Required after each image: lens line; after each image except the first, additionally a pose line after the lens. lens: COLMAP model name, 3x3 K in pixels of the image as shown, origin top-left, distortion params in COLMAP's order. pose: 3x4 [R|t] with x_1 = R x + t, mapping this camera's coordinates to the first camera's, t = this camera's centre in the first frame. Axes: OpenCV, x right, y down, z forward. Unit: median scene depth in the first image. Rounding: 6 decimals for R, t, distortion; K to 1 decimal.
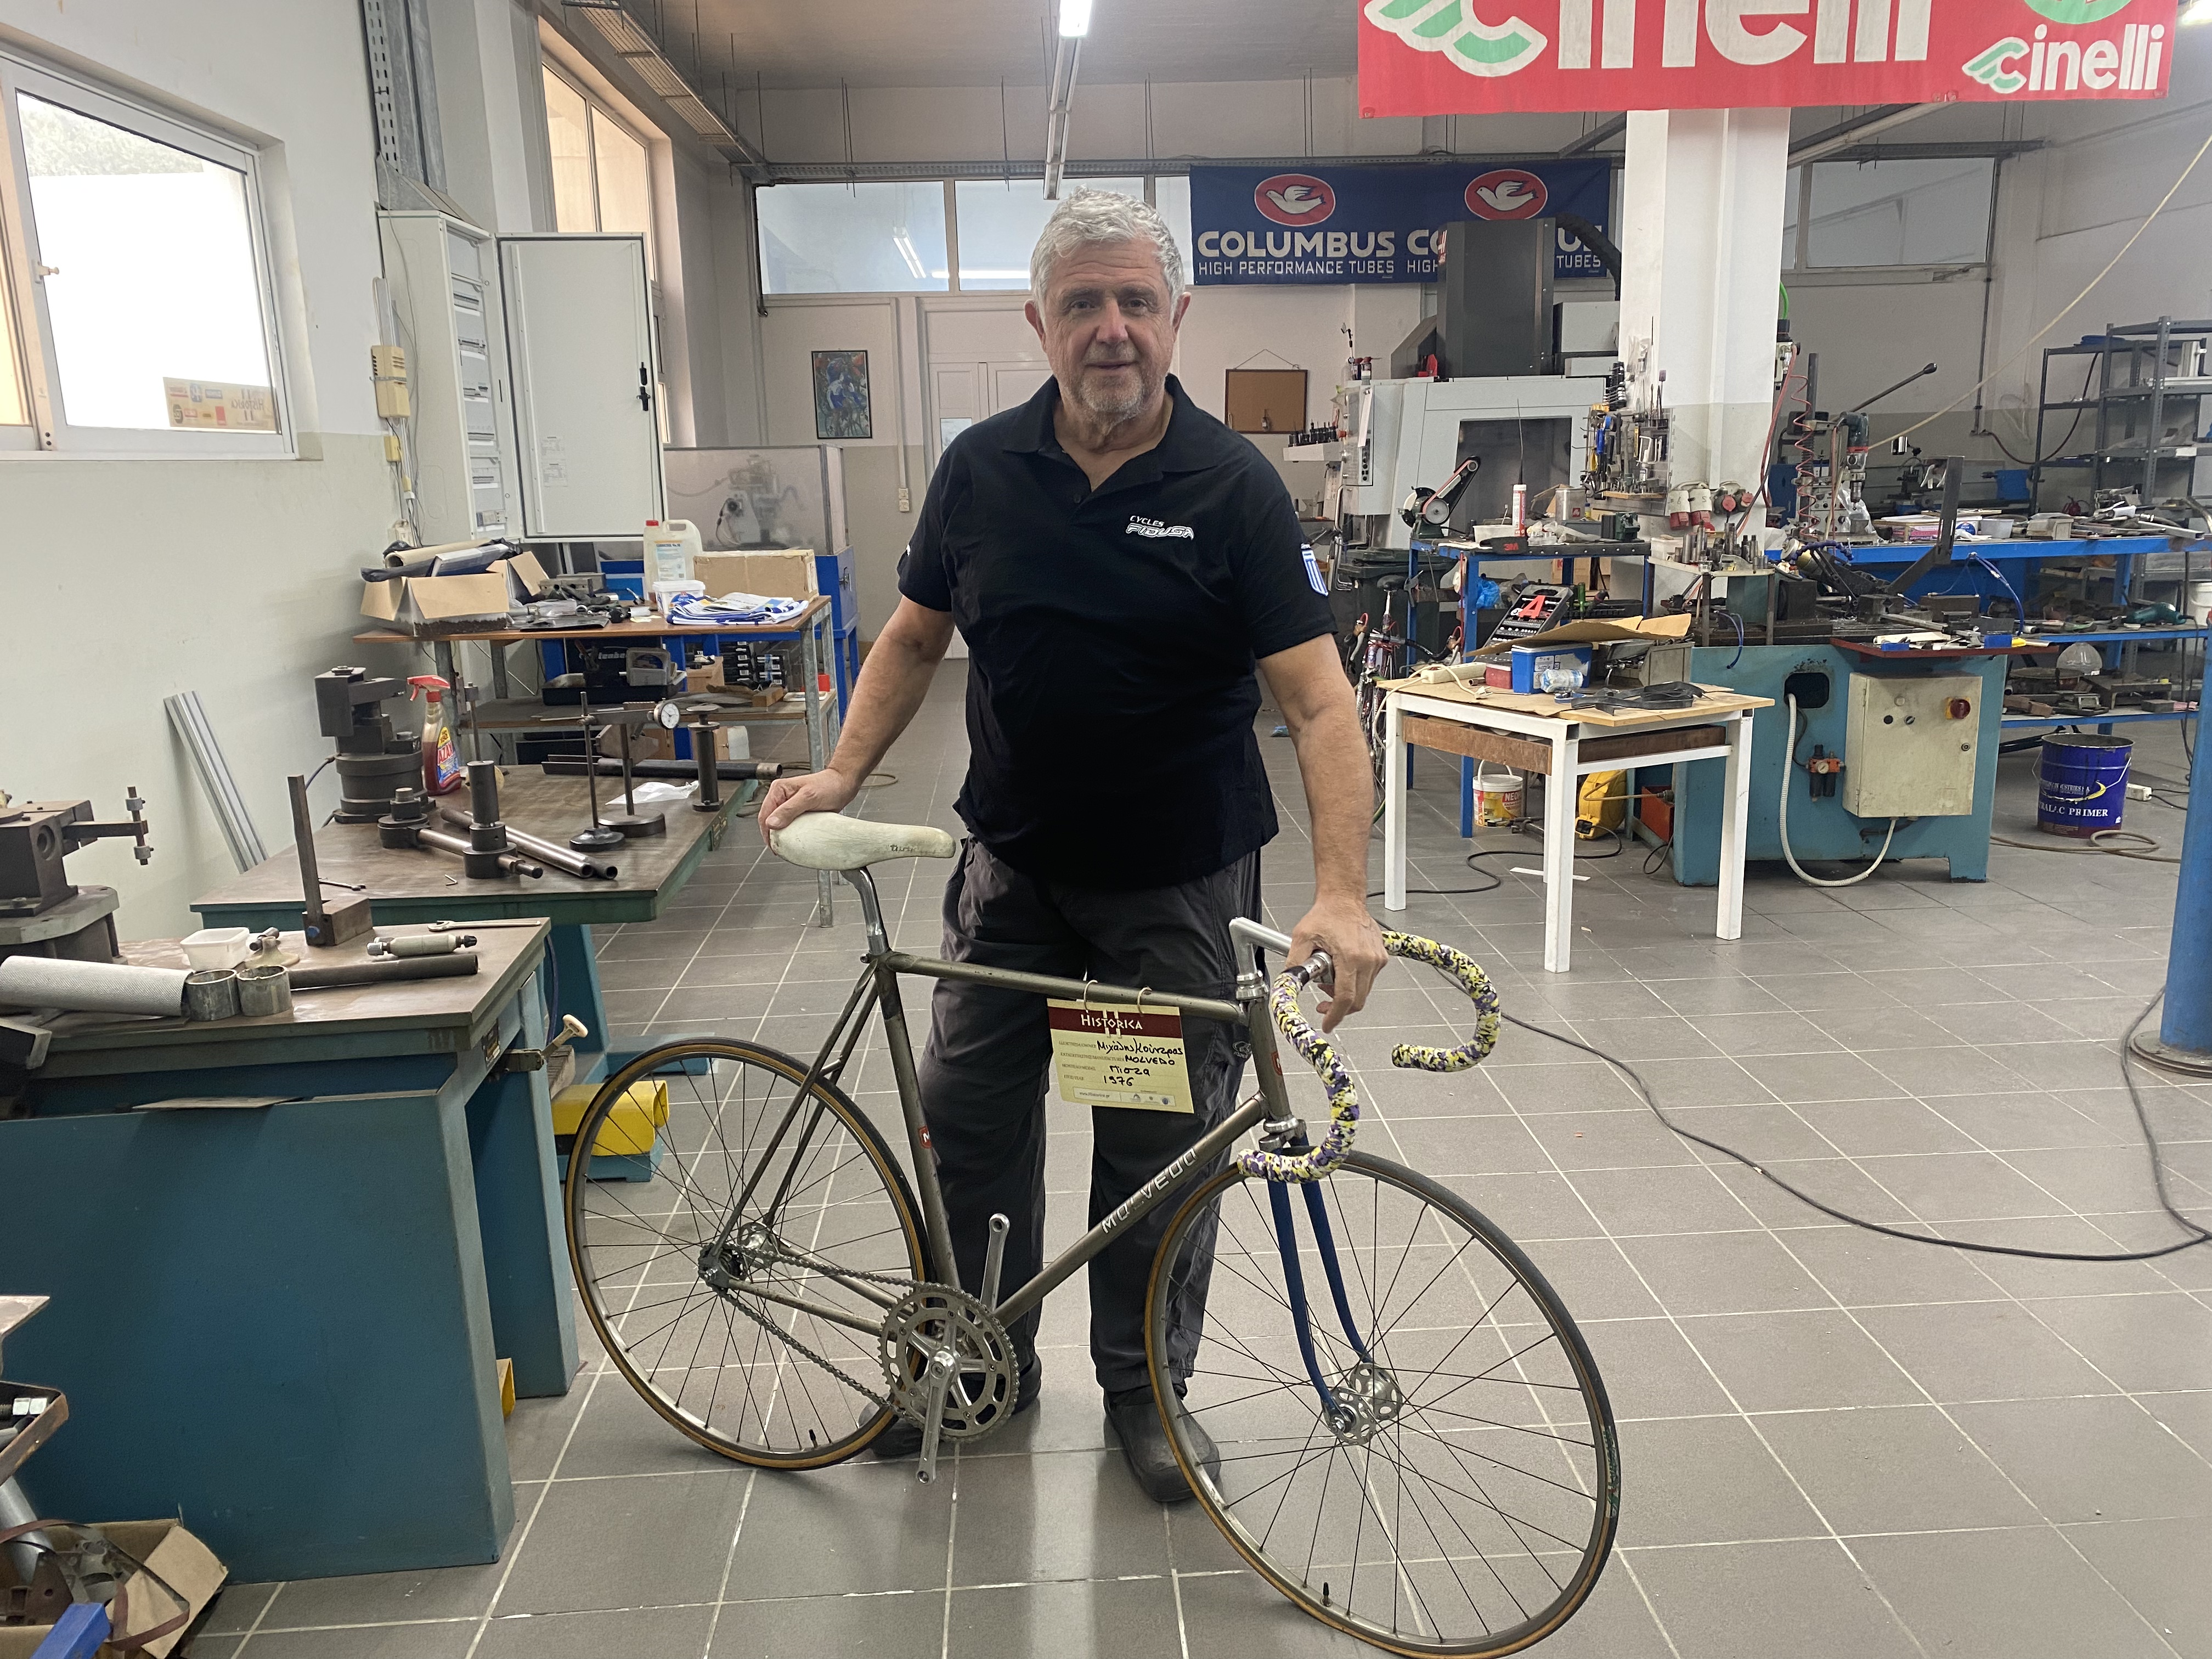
lens RADIAL K [[1744.8, 0, 1103.3], [0, 1744.8, 809.4], [0, 0, 1]] dist [0.023783, -0.012749]
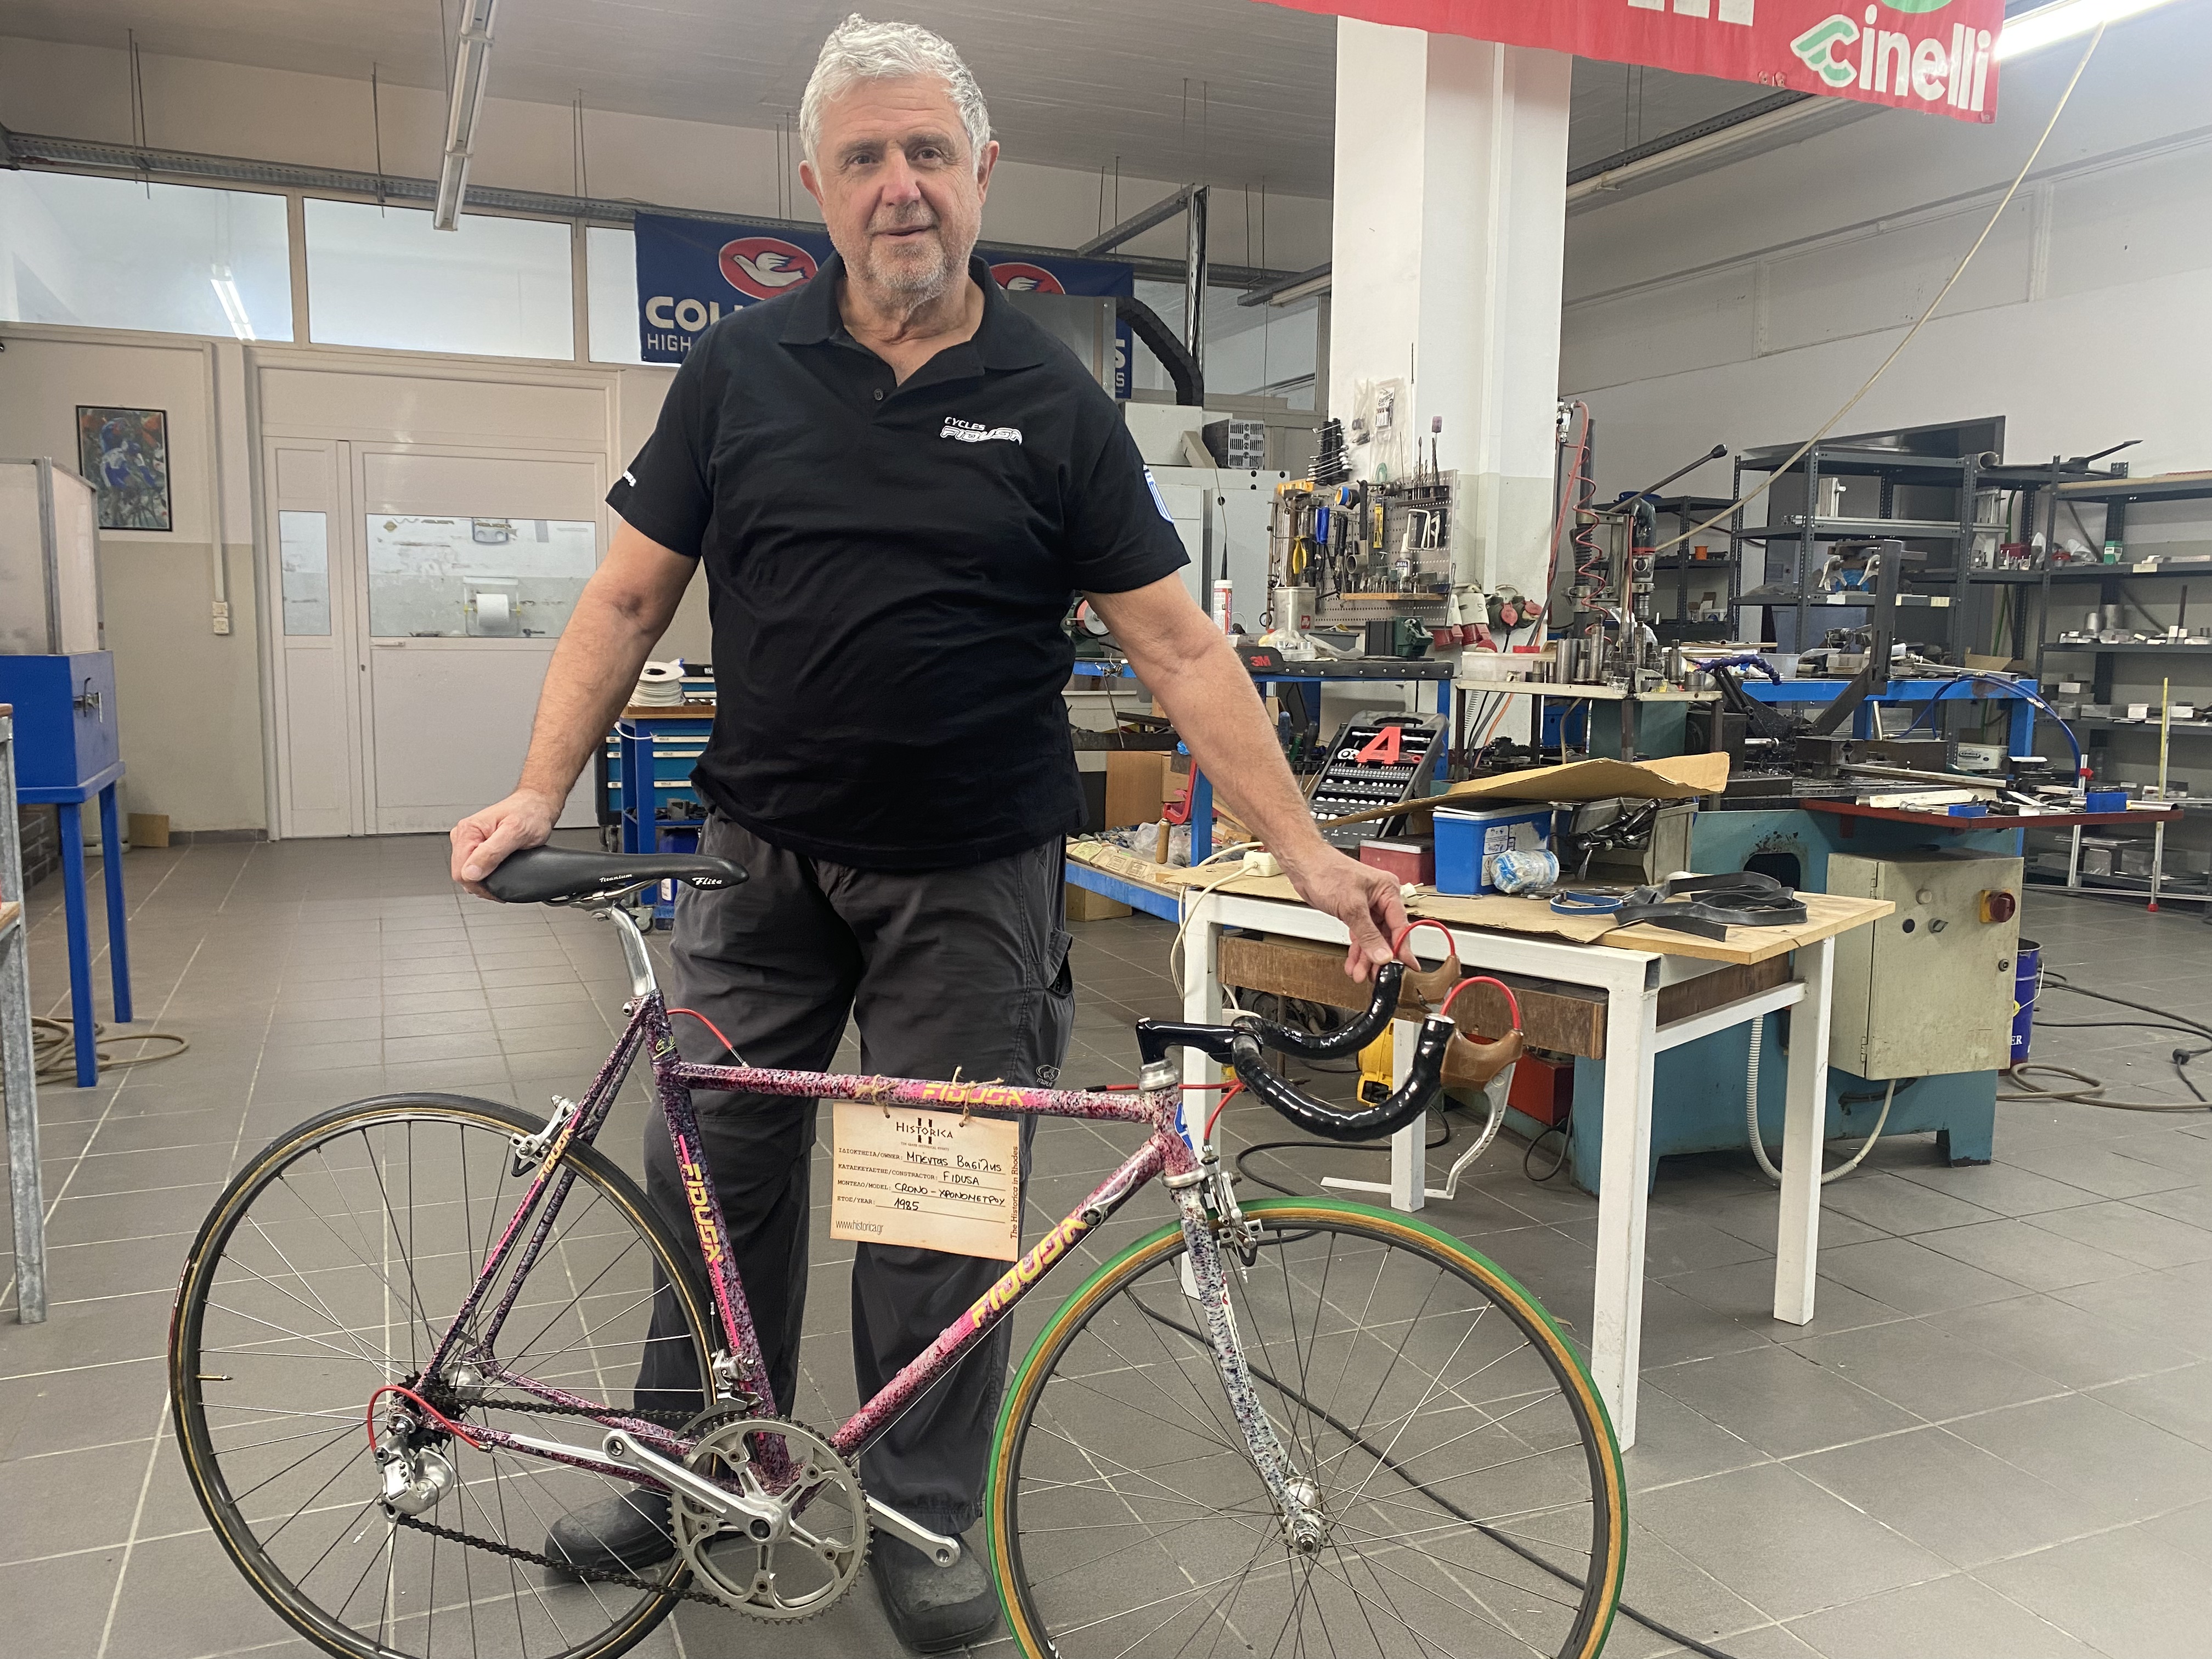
lens RADIAL K [[1744.8, 0, 1103.3], [0, 1744.8, 809.4], [0, 0, 1]] dist [0.023783, -0.012749]
pose [[0.939923, 0.000312, 0.341386, -0.040303], [0.034941, 0.994660, -0.097110, -0.036101], [-0.339593, 0.103204, 0.934893, 0.432974]]
